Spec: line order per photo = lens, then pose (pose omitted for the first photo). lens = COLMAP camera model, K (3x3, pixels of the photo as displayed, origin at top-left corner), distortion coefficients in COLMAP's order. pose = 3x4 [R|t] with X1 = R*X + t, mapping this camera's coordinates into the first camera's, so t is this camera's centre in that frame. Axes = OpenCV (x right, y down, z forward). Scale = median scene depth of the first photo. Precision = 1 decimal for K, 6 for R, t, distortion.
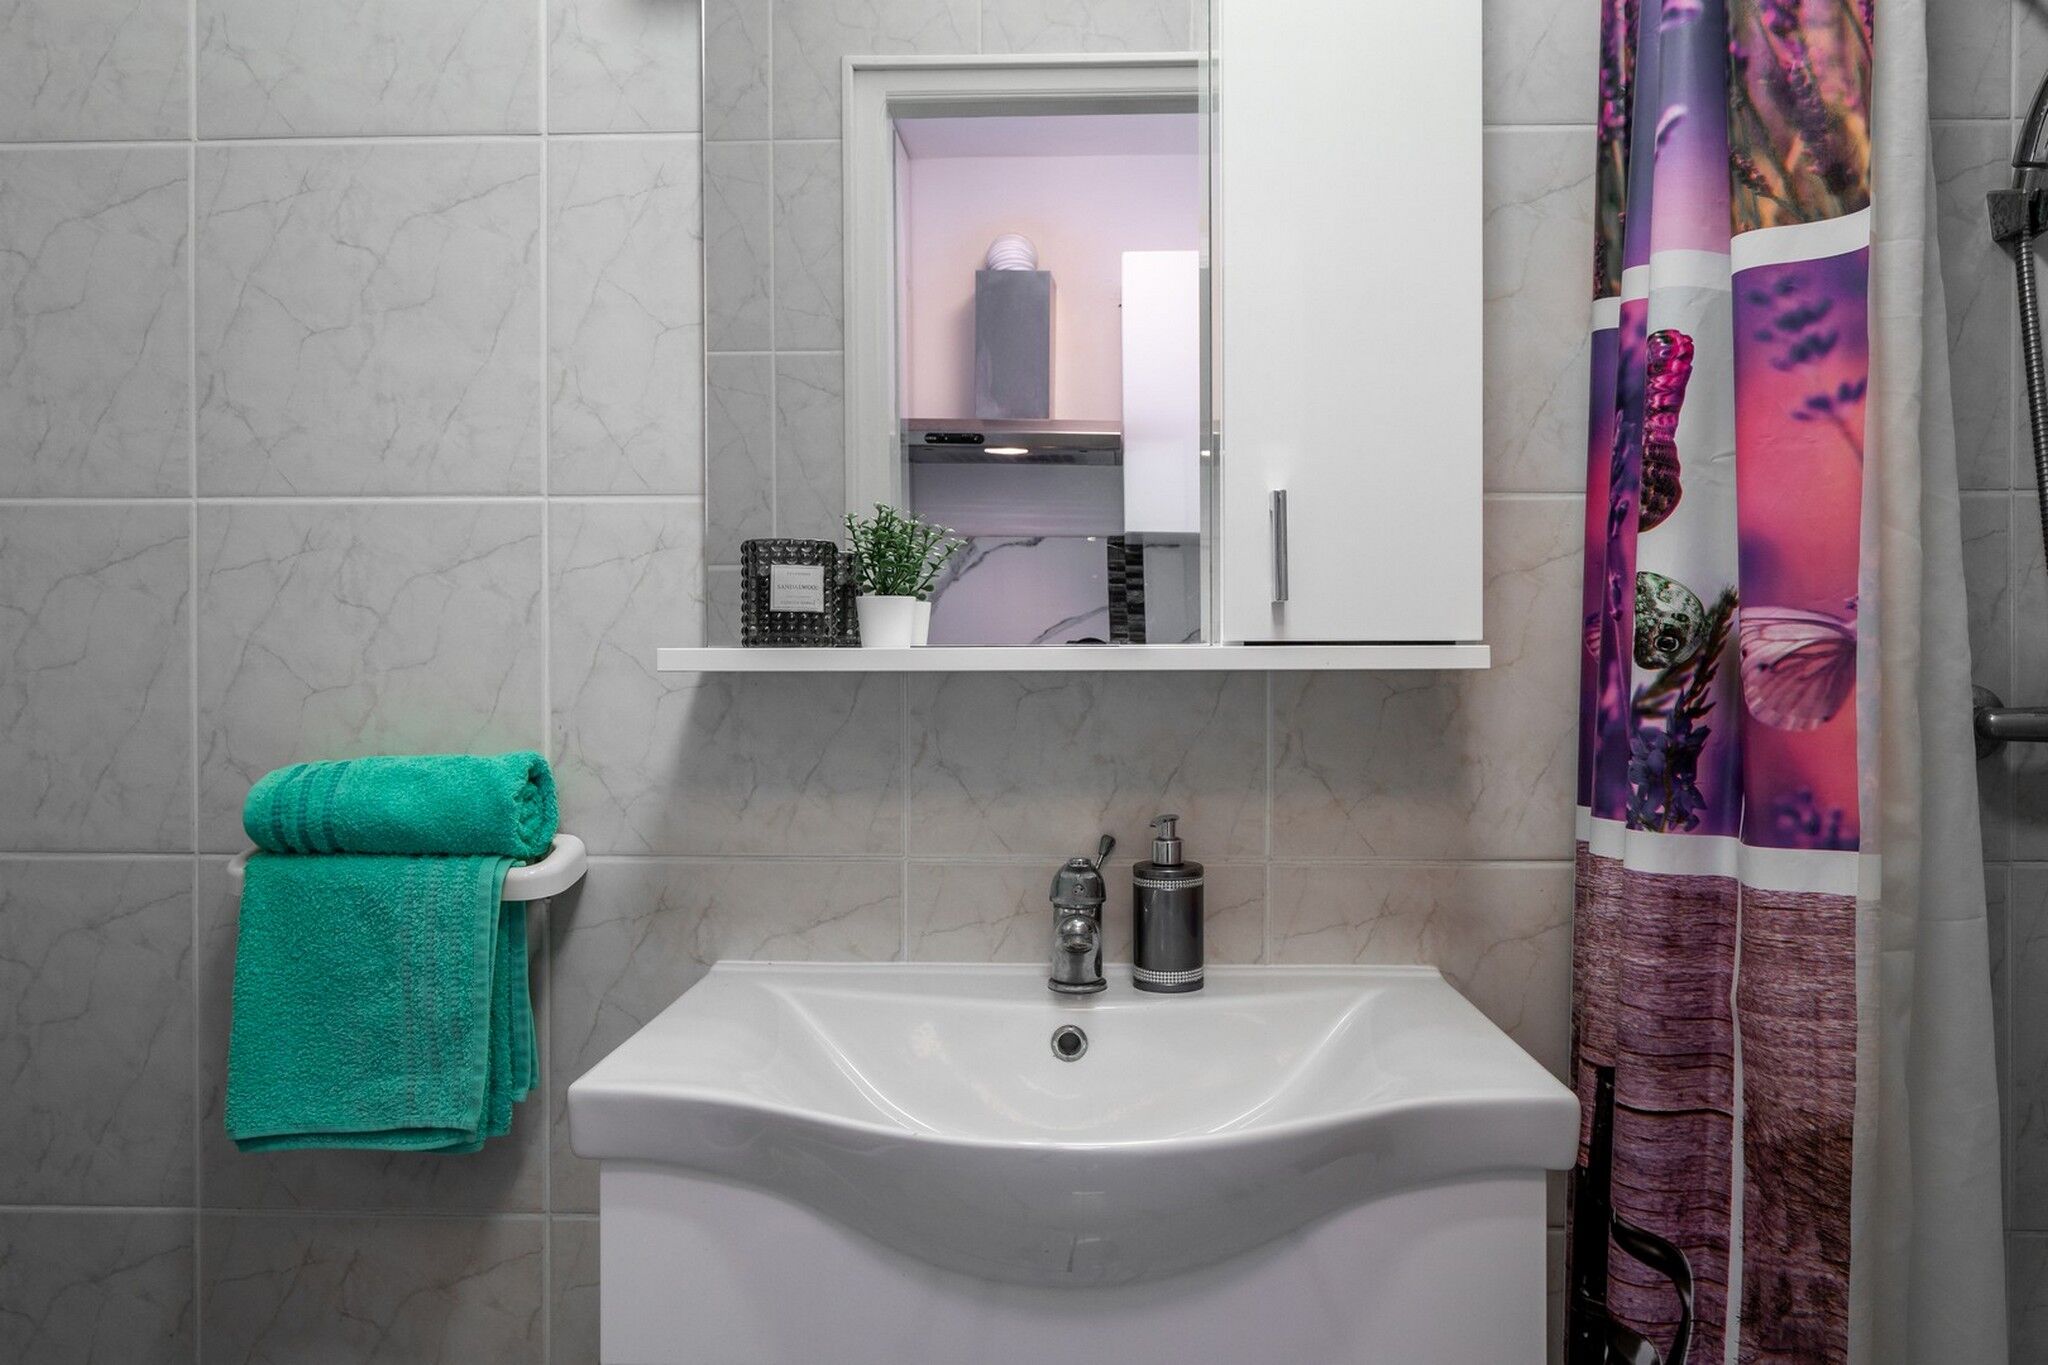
lens RADIAL K [[1435.8, 0, 1046.8], [0, 1435.8, 676.3], [0, 0, 1]] dist [0.001567, -0.005287]
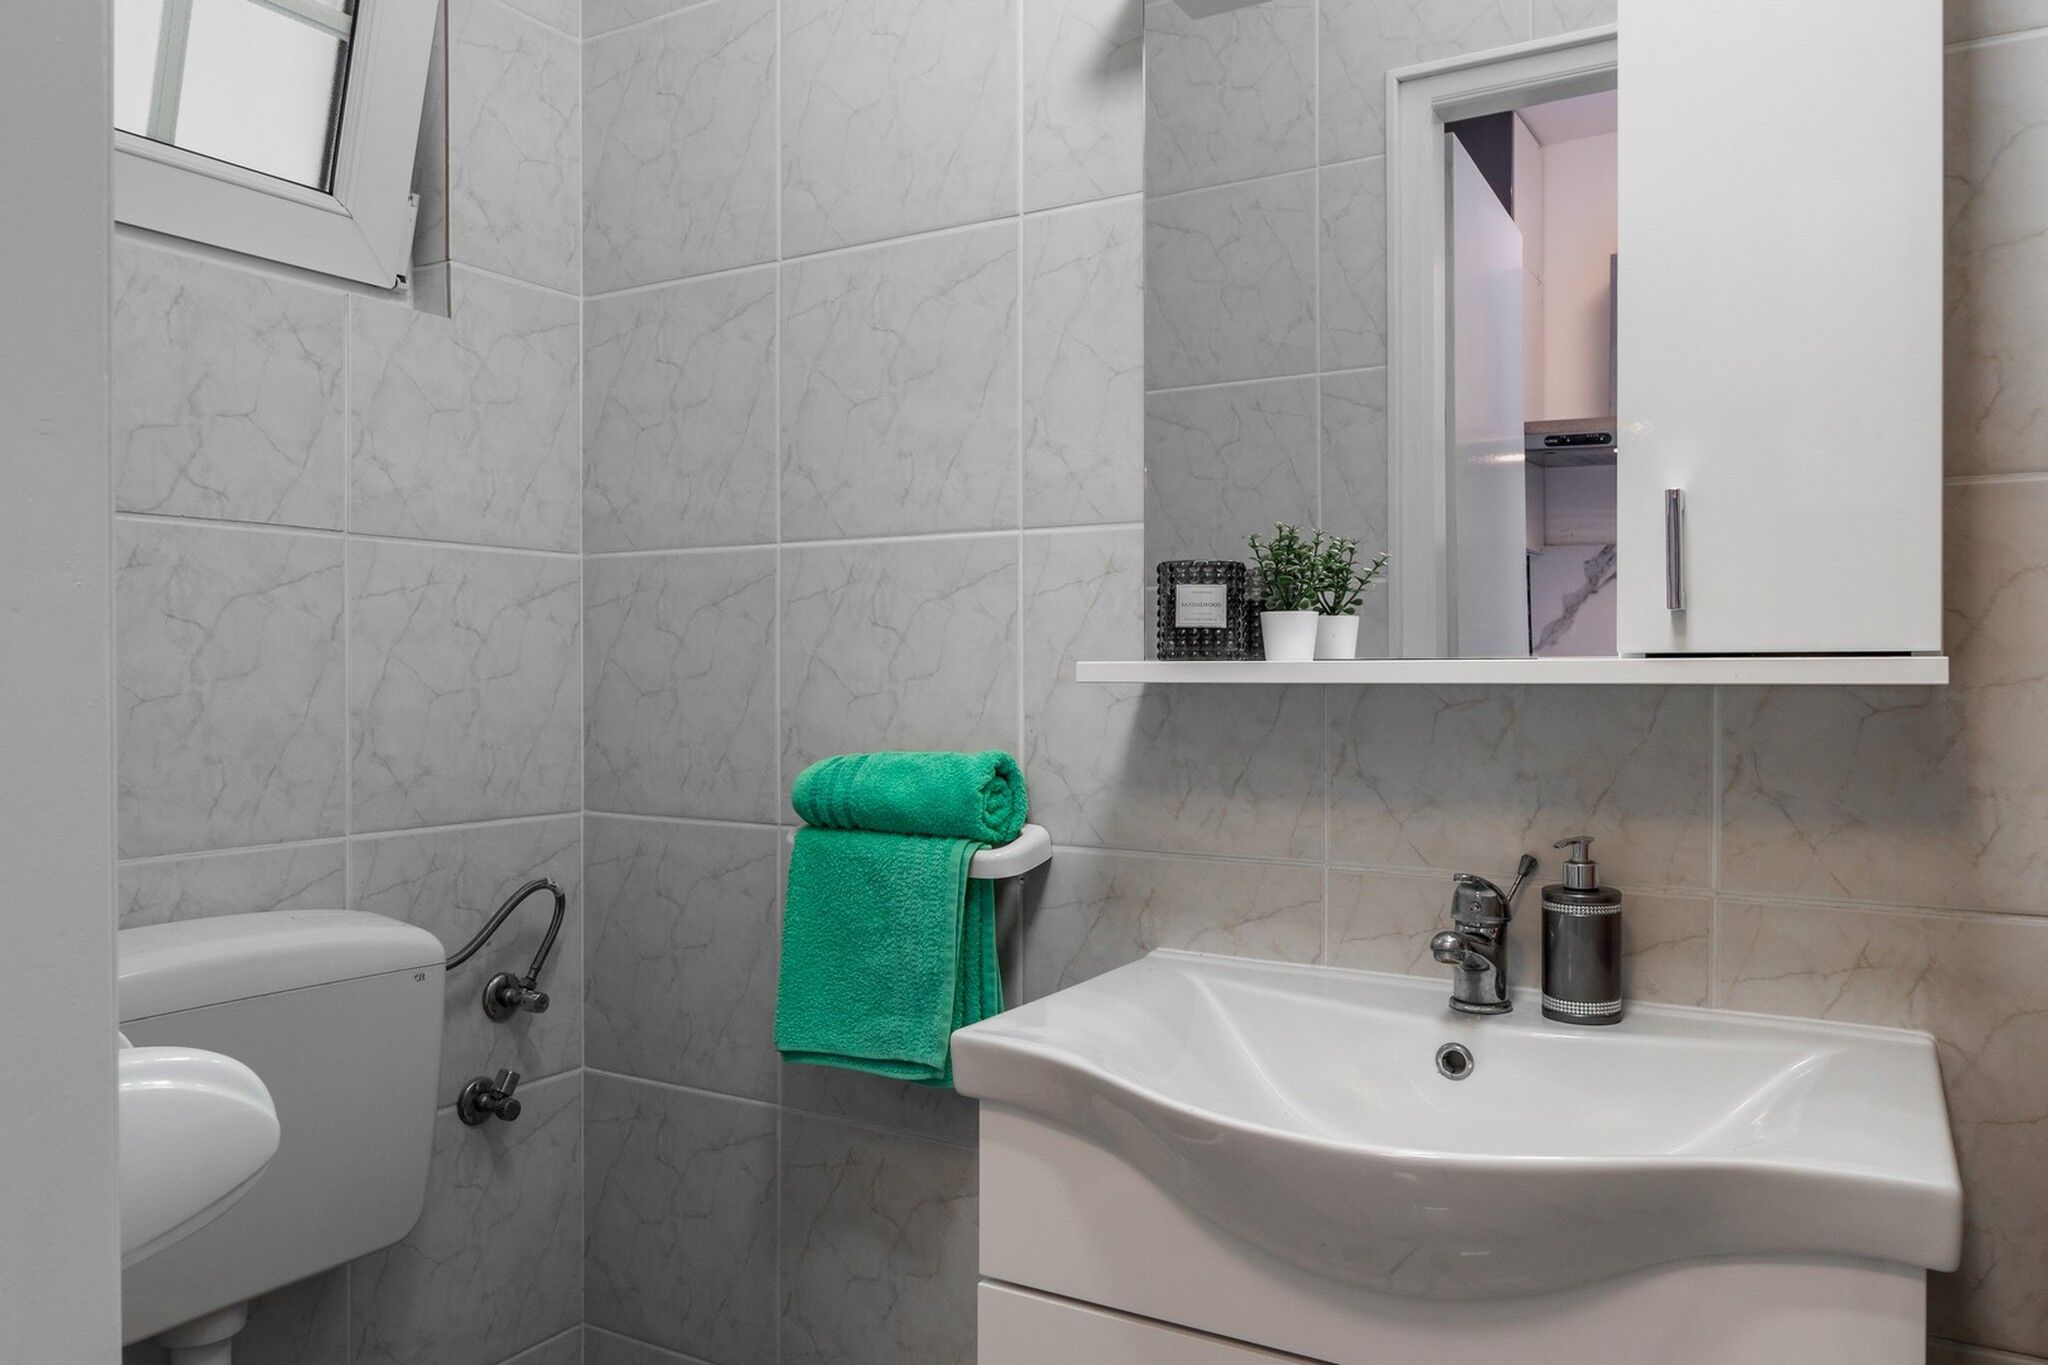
lens RADIAL K [[1437.7, 0, 1020.9], [0, 1437.7, 692.8], [0, 0, 1]] dist [0.001291, -0.001174]
pose [[0.877248, 0.008483, -0.479963, 0.219353], [-0.007263, 0.999964, 0.004398, 0.000086], [0.479983, -0.000372, 0.877278, -0.009558]]
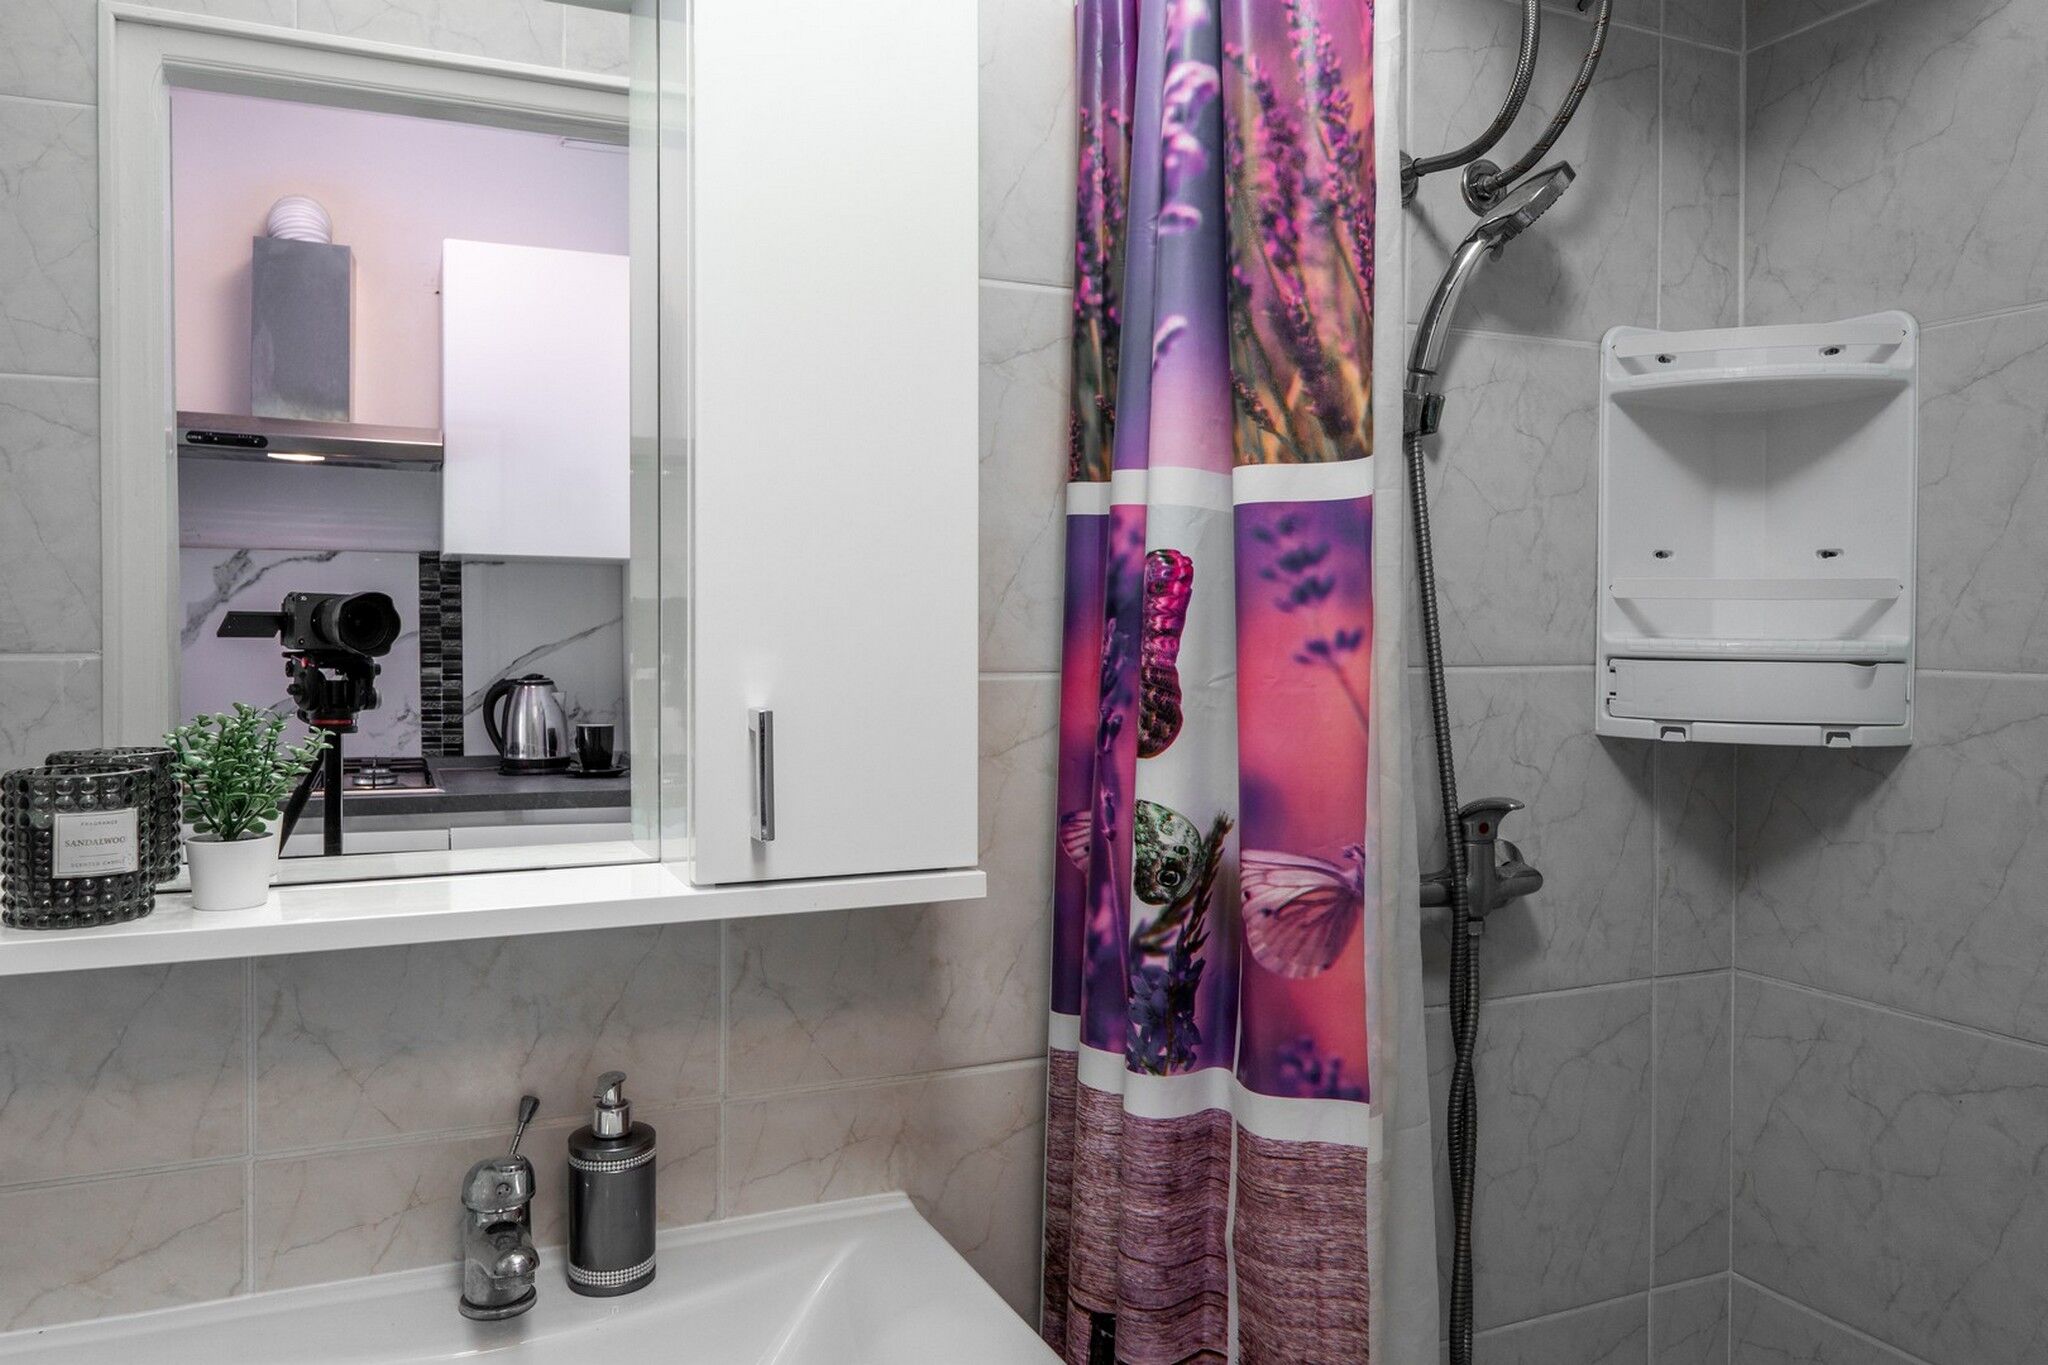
lens RADIAL K [[1465.1, 0, 1002.7], [0, 1465.1, 646.2], [0, 0, 1]] dist [-0.002908, -0.004390]
pose [[0.902664, -0.001070, 0.430345, -0.077365], [0.000182, 0.999998, 0.002105, -0.156007], [-0.430346, -0.001822, 0.902662, 0.143854]]
